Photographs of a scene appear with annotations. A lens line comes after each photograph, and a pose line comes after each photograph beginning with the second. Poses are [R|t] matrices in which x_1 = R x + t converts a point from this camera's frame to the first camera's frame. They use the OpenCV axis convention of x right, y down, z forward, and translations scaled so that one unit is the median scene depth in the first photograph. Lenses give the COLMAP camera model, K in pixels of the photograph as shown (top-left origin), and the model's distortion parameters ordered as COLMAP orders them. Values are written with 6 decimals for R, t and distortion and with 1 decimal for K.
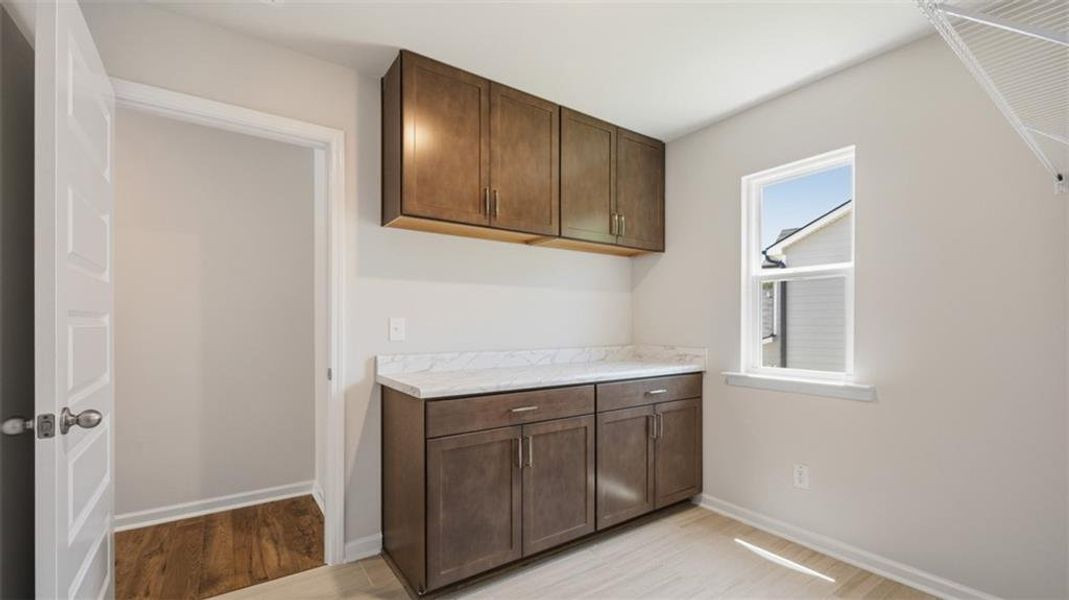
lens RADIAL K [[438.6, 0, 538.9], [0, 438.6, 324.5], [0, 0, 1]] dist [-0.000933, -0.000584]
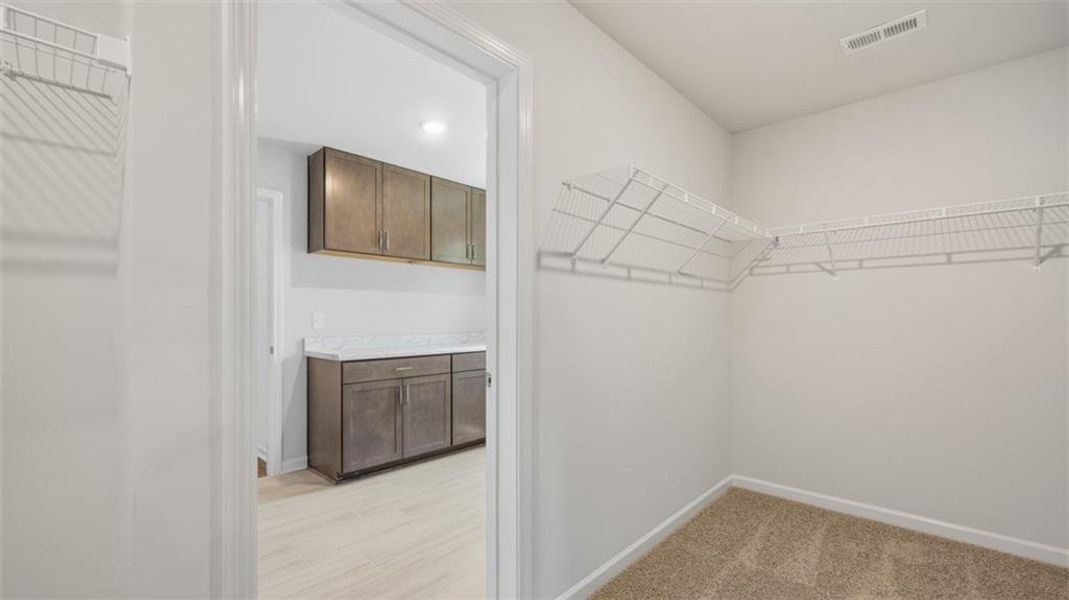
lens RADIAL K [[438.6, 0, 536.4], [0, 438.6, 318.4], [0, 0, 1]] dist [-0.000933, -0.000584]
pose [[0.977107, 0.001343, 0.212746, 0.094140], [-0.002000, 0.999994, 0.002876, -0.002903], [-0.212740, -0.003235, 0.977103, -0.663353]]
